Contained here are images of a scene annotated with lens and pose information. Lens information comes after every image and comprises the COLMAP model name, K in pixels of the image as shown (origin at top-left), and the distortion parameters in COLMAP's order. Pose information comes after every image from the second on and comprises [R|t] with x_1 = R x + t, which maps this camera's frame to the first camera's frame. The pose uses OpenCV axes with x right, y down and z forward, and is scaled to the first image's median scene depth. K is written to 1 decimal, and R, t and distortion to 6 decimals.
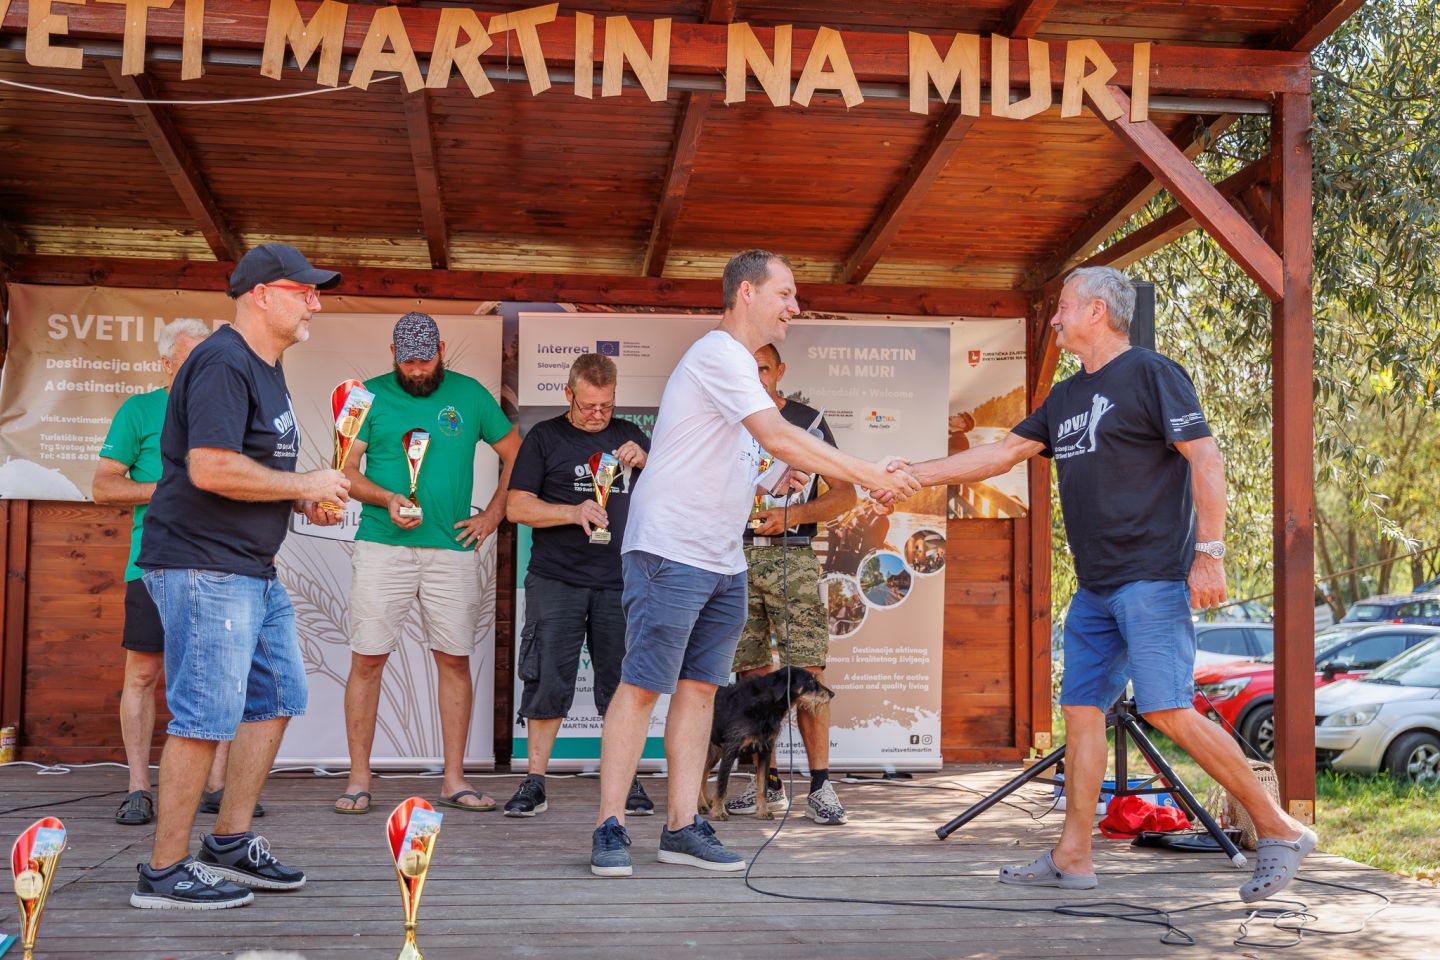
lens RADIAL K [[1747.1, 0, 754.2], [0, 1747.1, 483.5], [0, 0, 1]] dist [-0.005258, 0.032439]
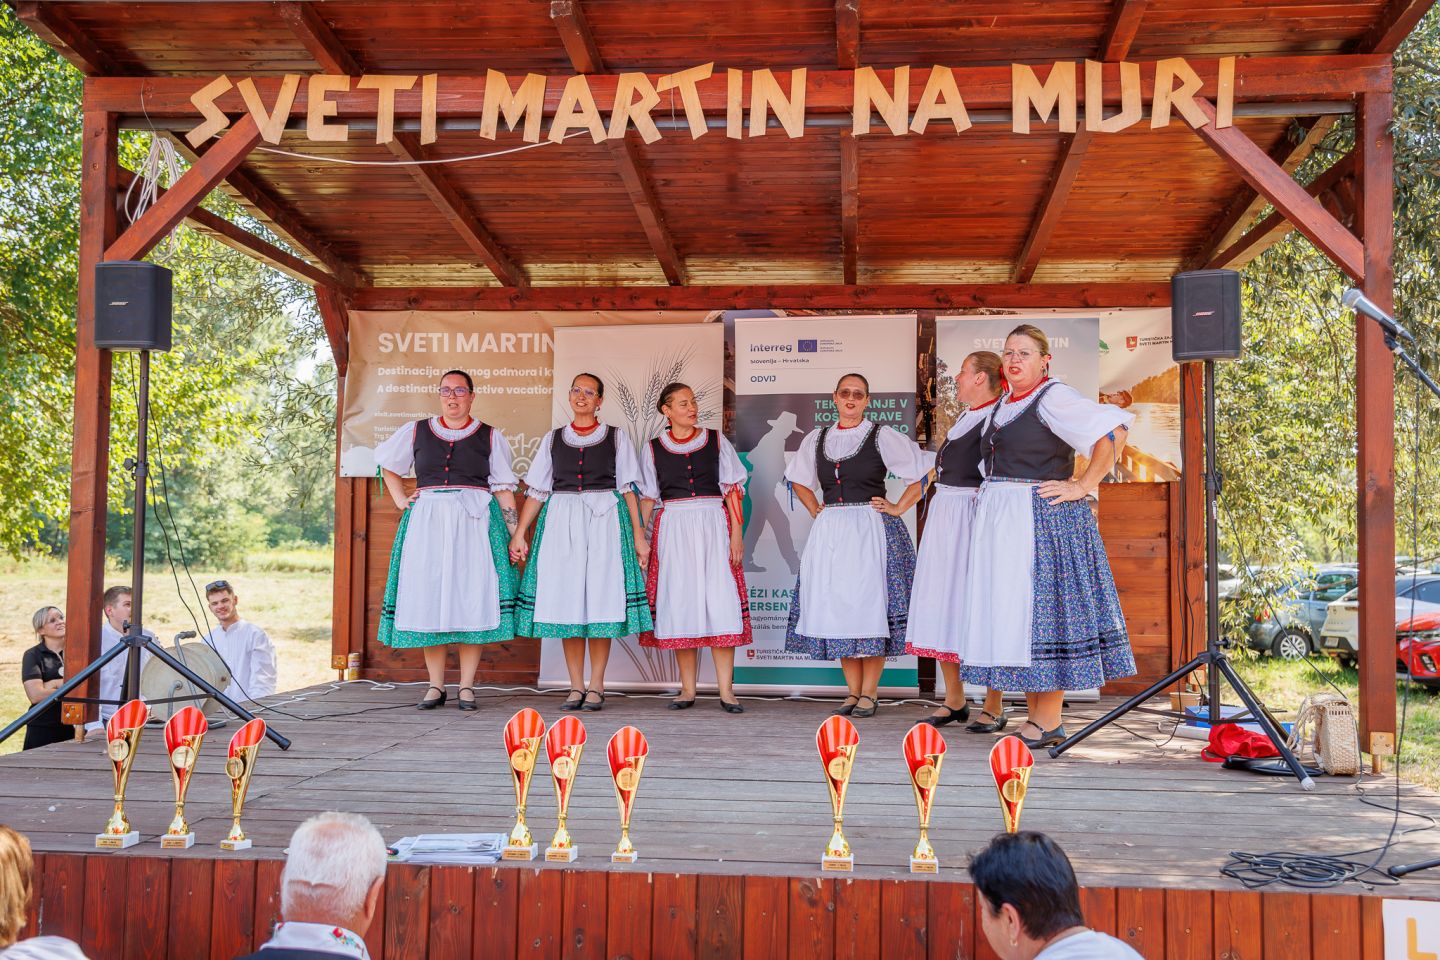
lens RADIAL K [[1456.4, 0, 724.5], [0, 1456.4, 482.6], [0, 0, 1]] dist [0.024199, -0.006052]
pose [[0.975826, -0.012809, -0.218175, 0.107544], [0.016207, 0.999774, 0.013790, 0.003353], [0.217949, -0.016993, 0.975812, 0.005798]]
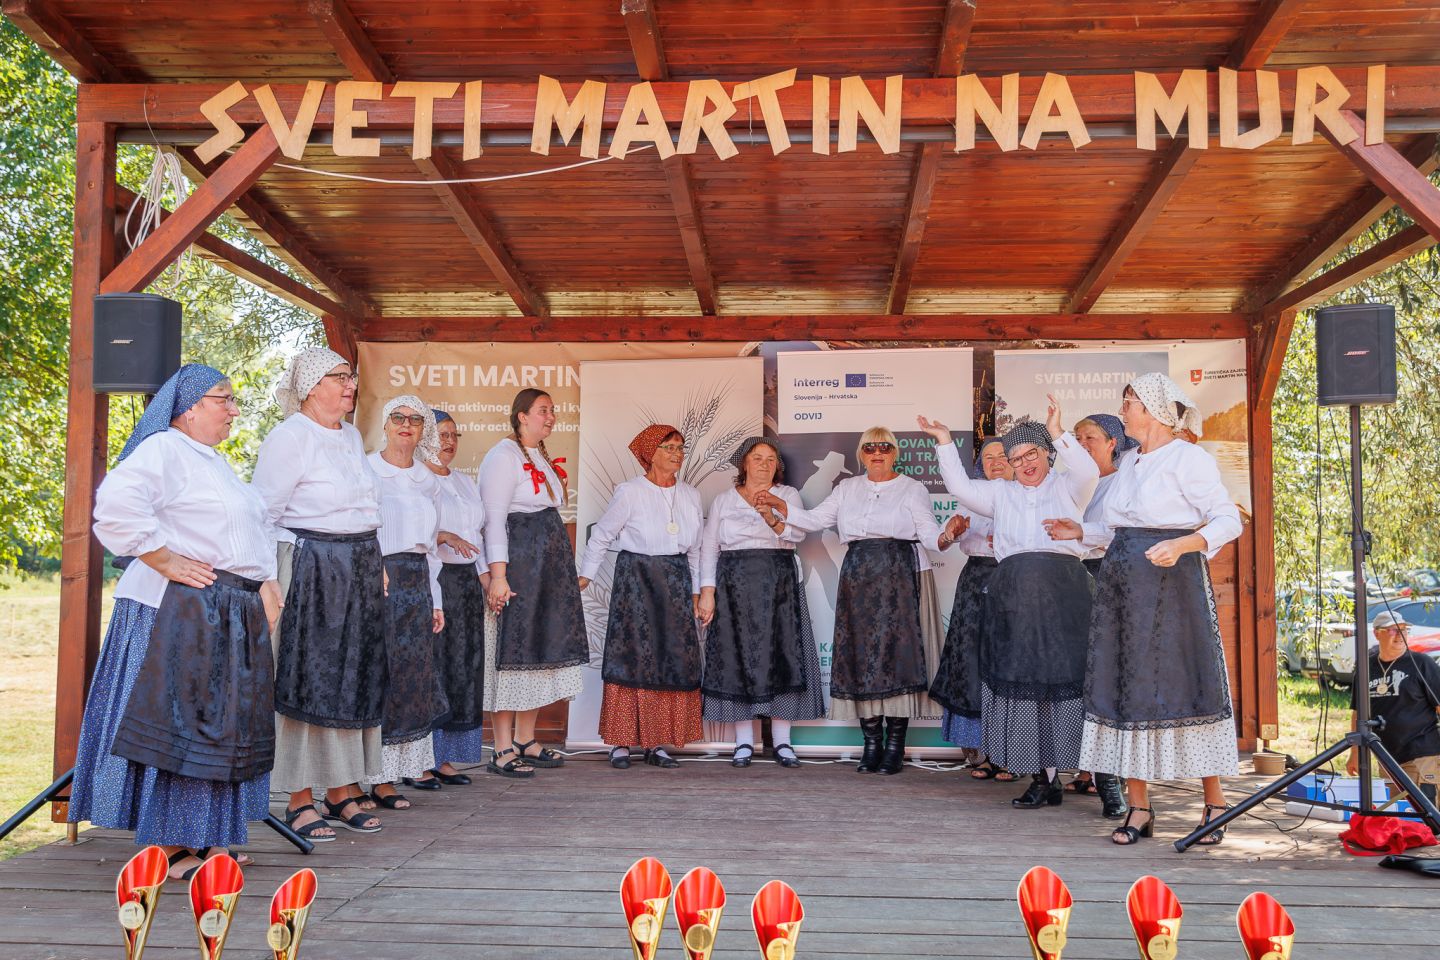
lens RADIAL K [[1400.0, 0, 720.6], [0, 1400.0, 484.4], [0, 0, 1]] dist [0.002729, 0.008127]
pose [[0.981370, -0.017258, -0.191353, 0.002564], [0.018648, 0.999811, 0.005466, -0.023171], [0.191223, -0.008932, 0.981506, 0.135467]]
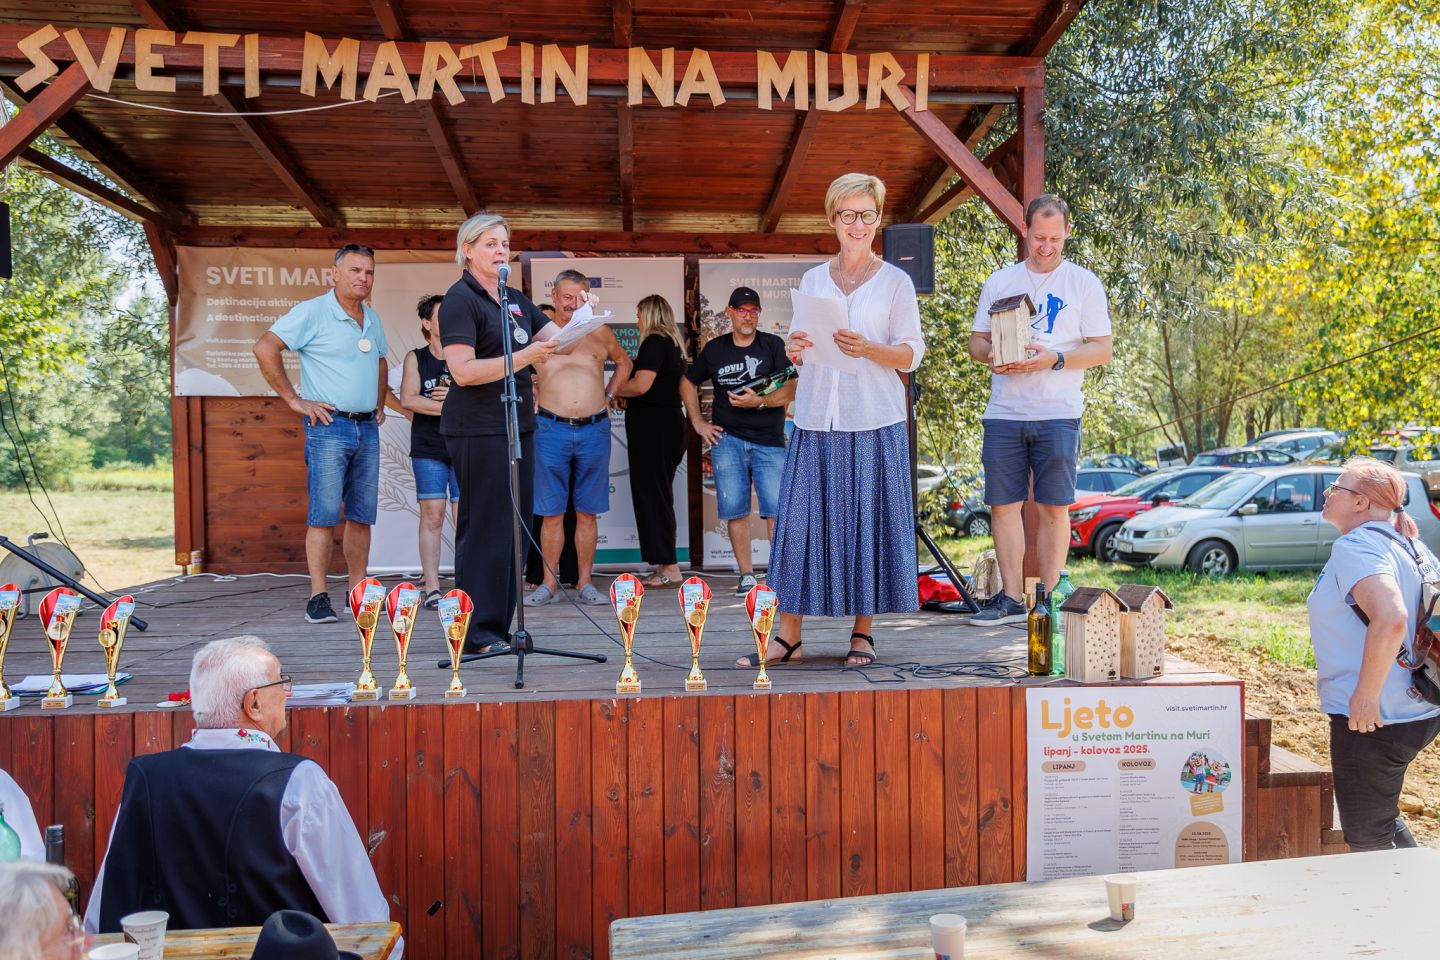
lens RADIAL K [[1228.7, 0, 775.0], [0, 1228.7, 495.4], [0, 0, 1]] dist [0.012136, 0.004069]
pose [[0.999613, -0.021363, -0.017800, 0.110585], [0.022911, 0.995507, 0.091870, 0.011107], [0.015757, -0.092242, 0.995612, -0.034149]]
